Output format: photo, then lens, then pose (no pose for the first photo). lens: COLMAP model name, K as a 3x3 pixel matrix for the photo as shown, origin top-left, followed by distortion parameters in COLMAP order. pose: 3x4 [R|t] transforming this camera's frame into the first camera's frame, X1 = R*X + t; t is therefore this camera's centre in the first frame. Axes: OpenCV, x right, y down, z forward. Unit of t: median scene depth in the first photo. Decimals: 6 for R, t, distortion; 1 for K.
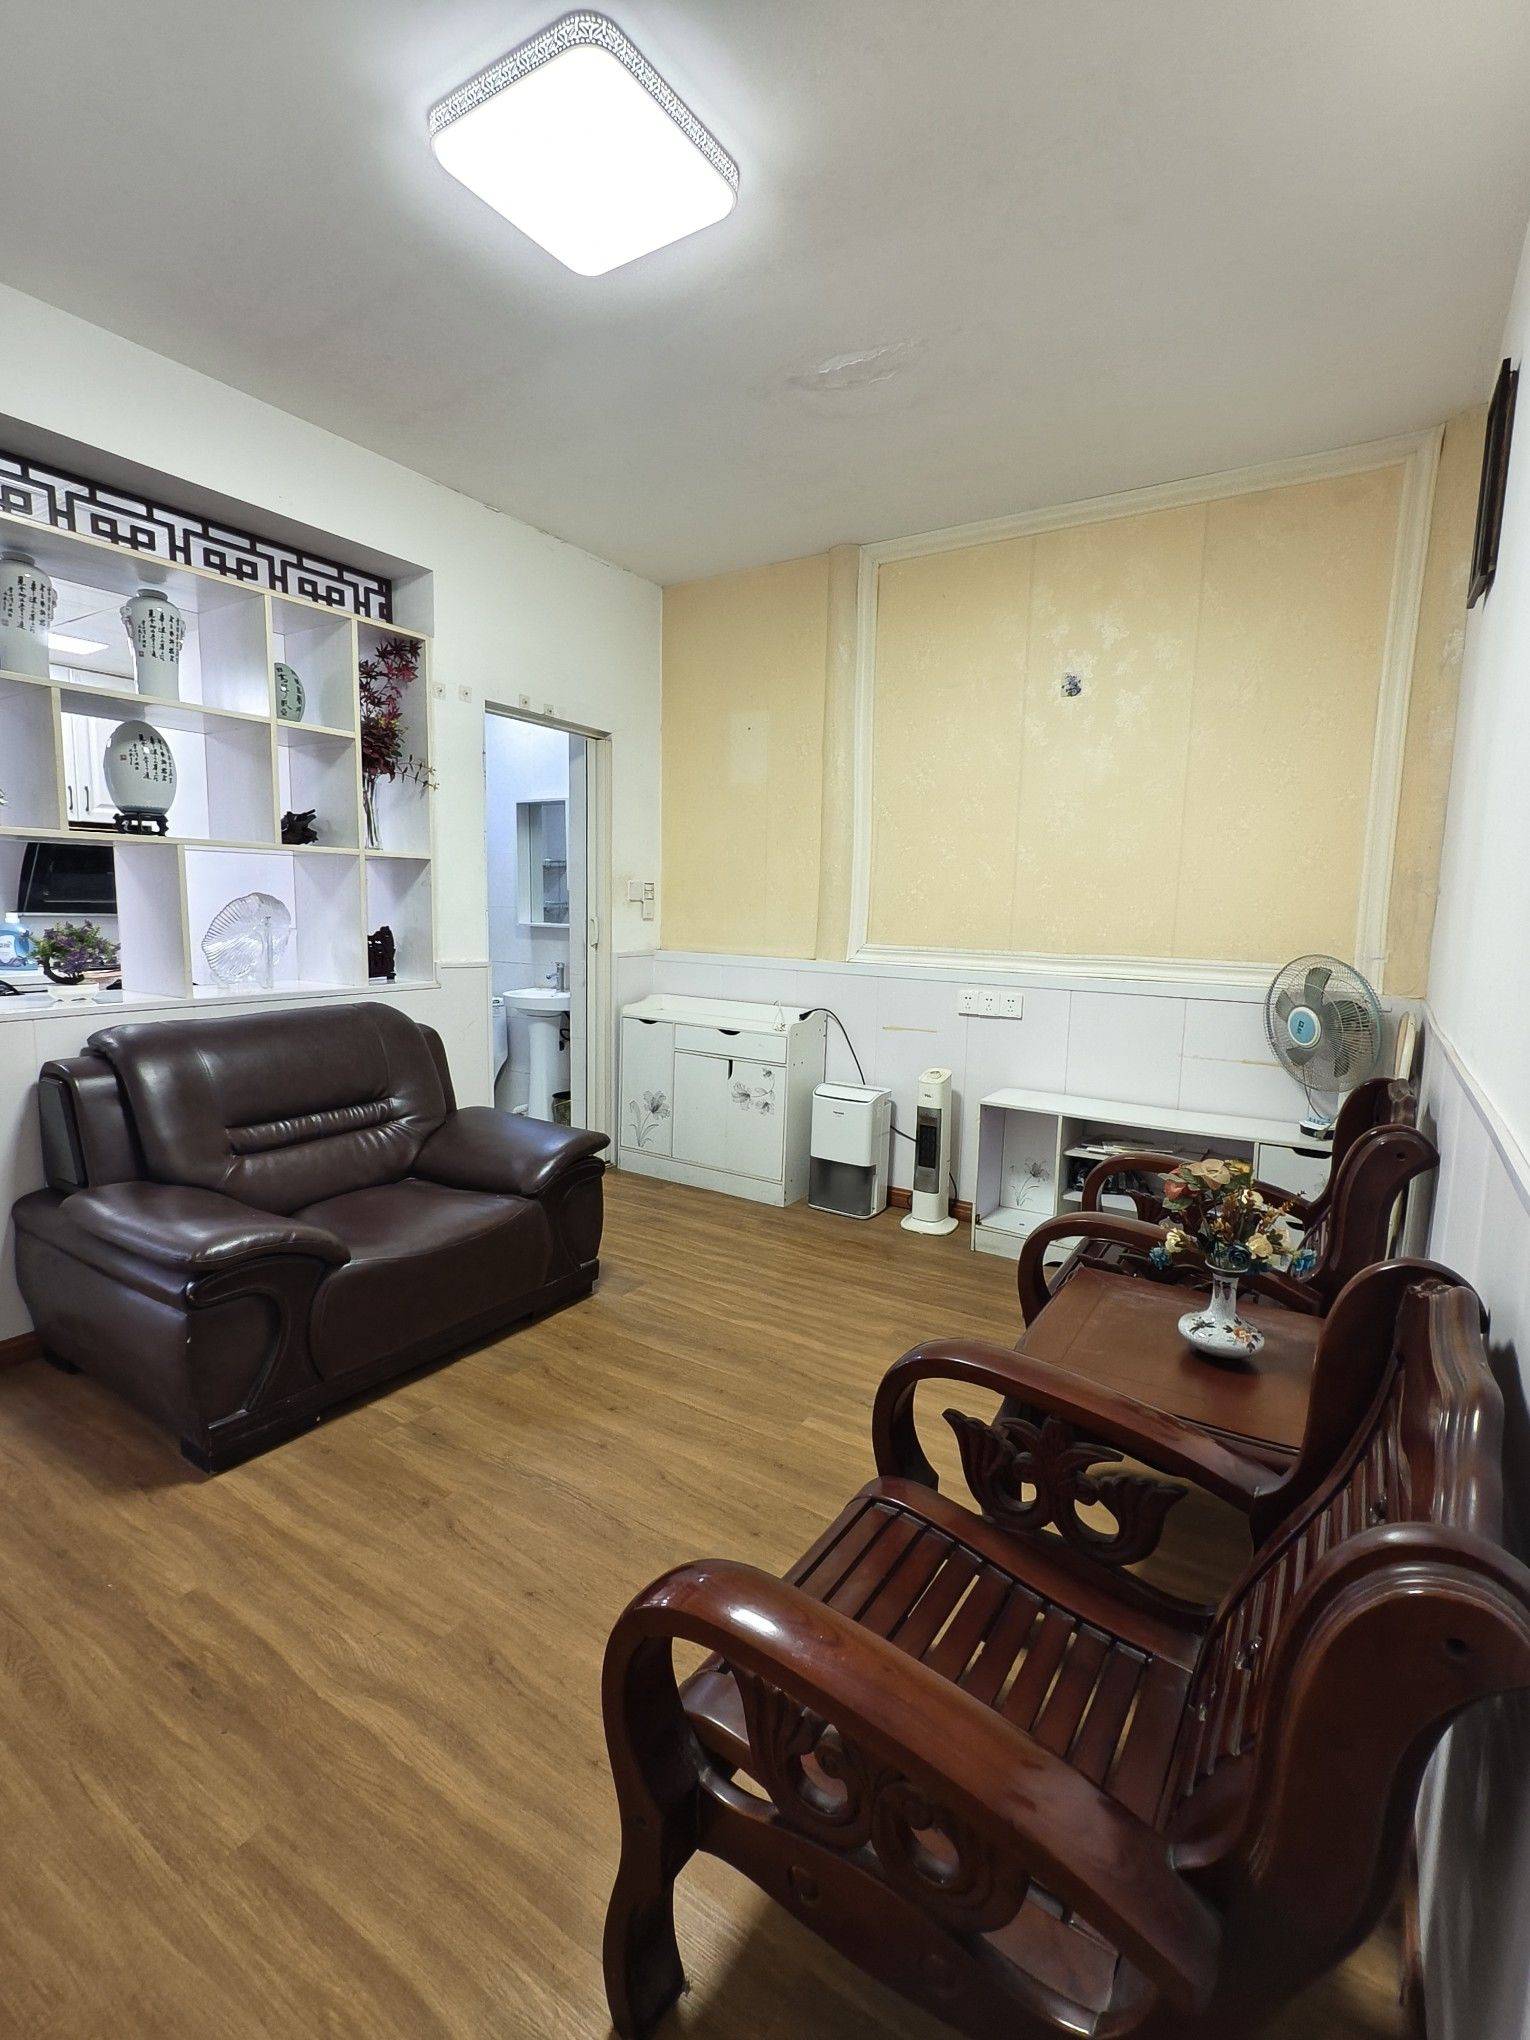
lens RADIAL K [[925.3, 0, 761.5], [0, 925.3, 1019.7], [0, 0, 1]] dist [0.001614, -0.001715]
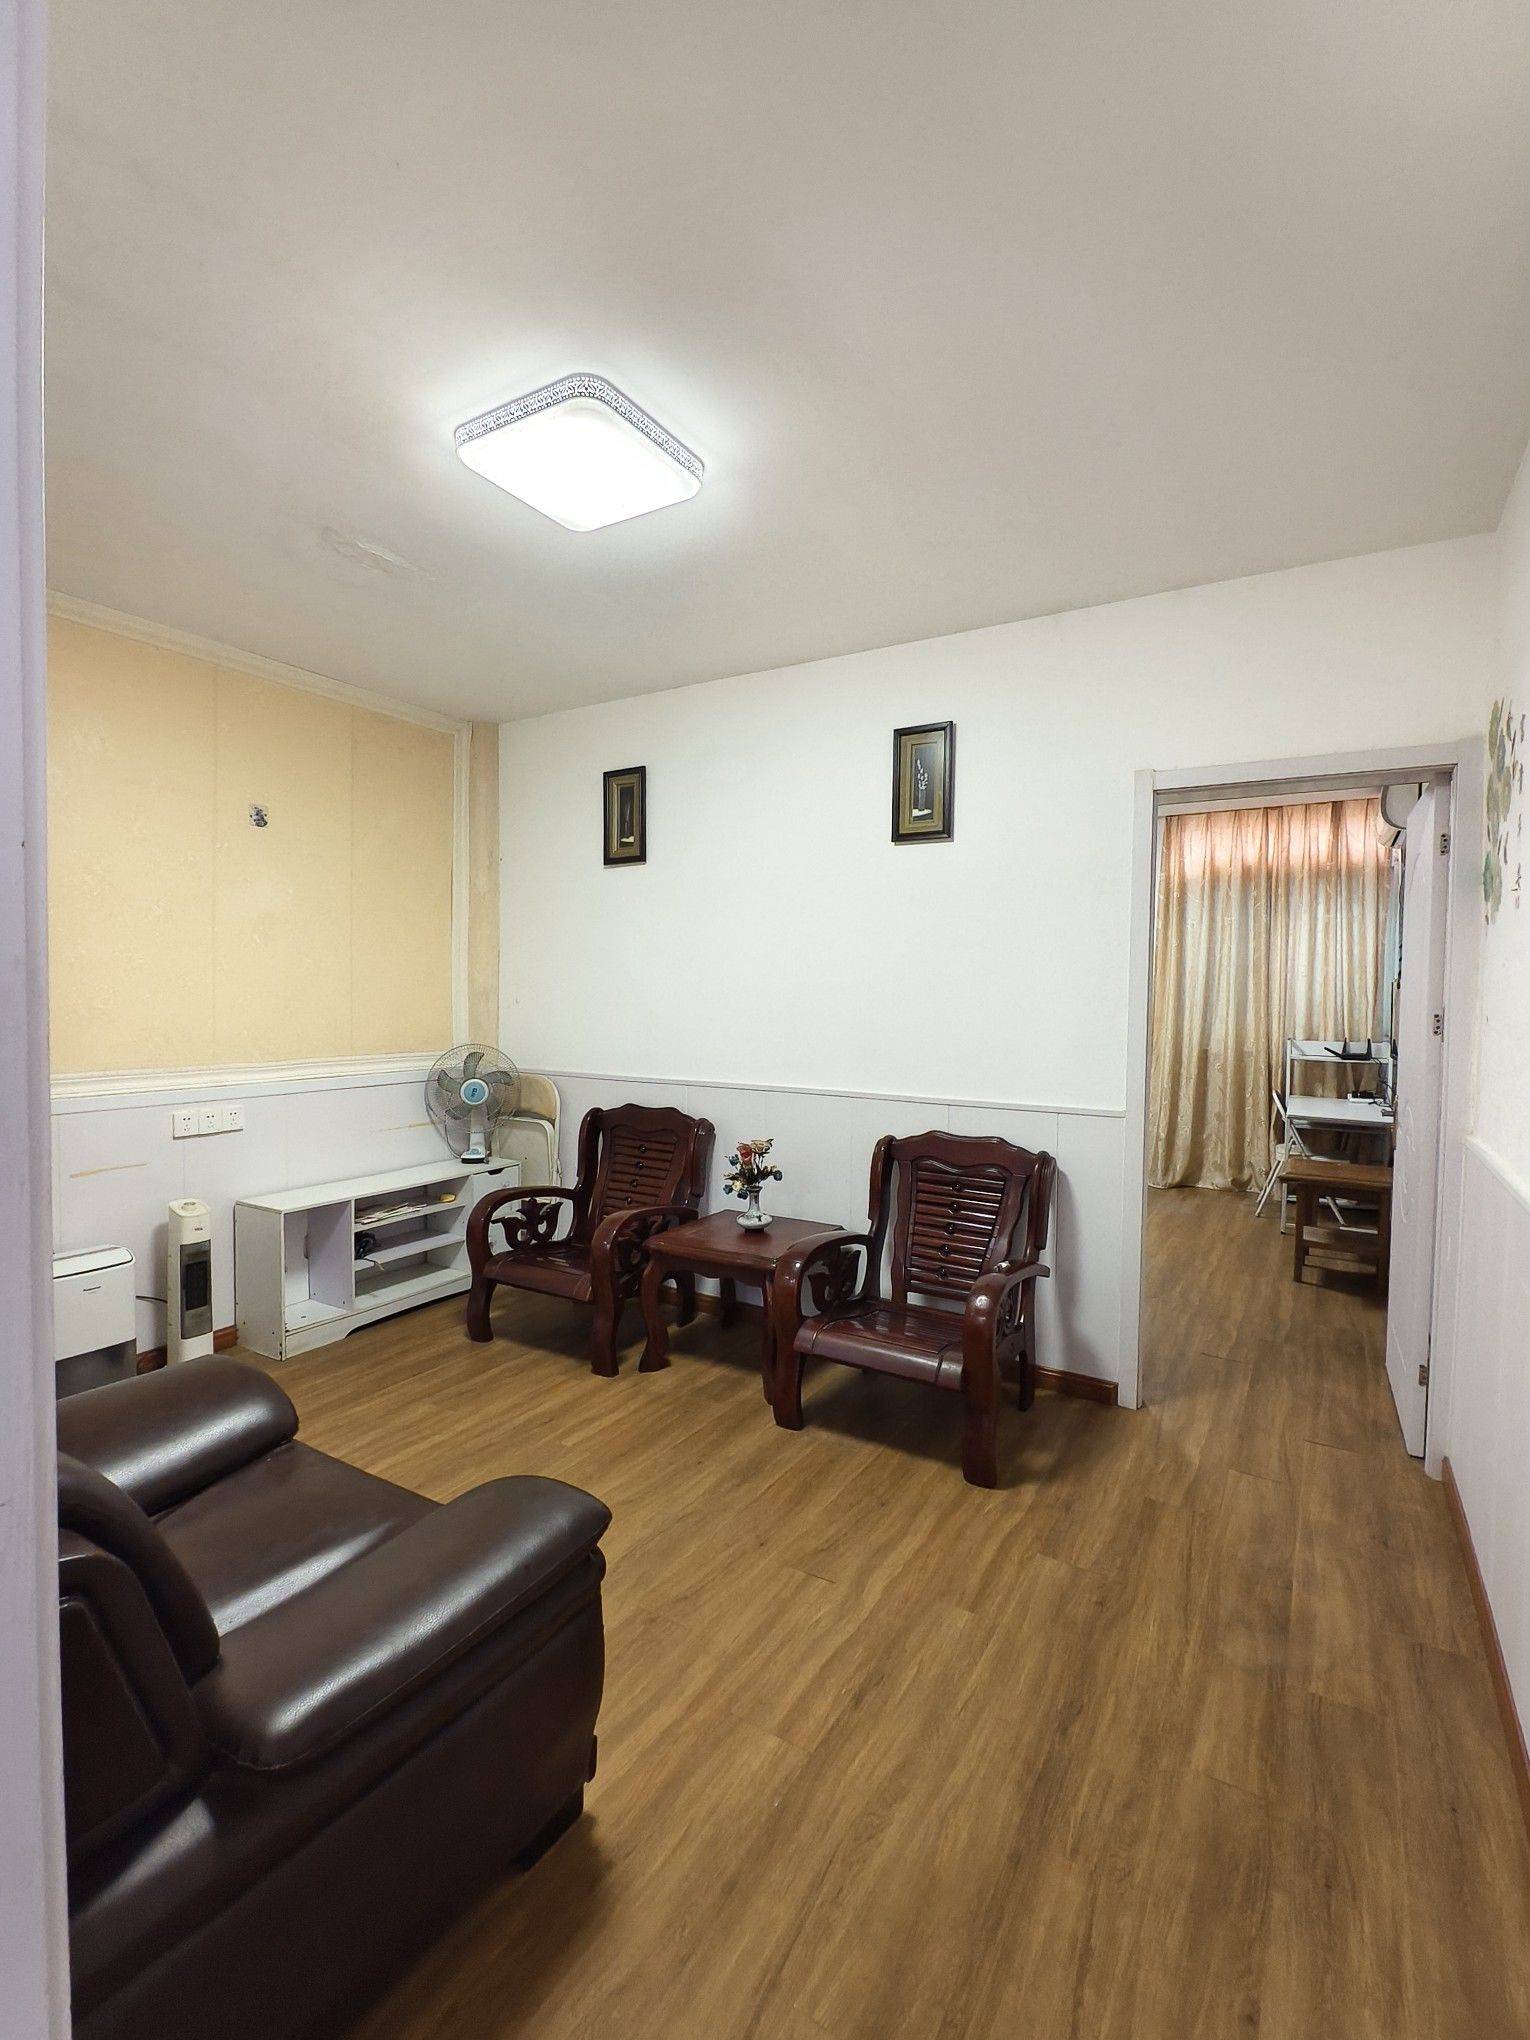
lens RADIAL K [[925.3, 0, 765.6], [0, 925.3, 1021.4], [0, 0, 1]] dist [0.001614, -0.001715]
pose [[-0.024312, -0.052164, 0.998343, -1.615308], [0.118895, 0.991399, 0.054696, -0.230131], [-0.992609, 0.120027, -0.017901, 0.942849]]
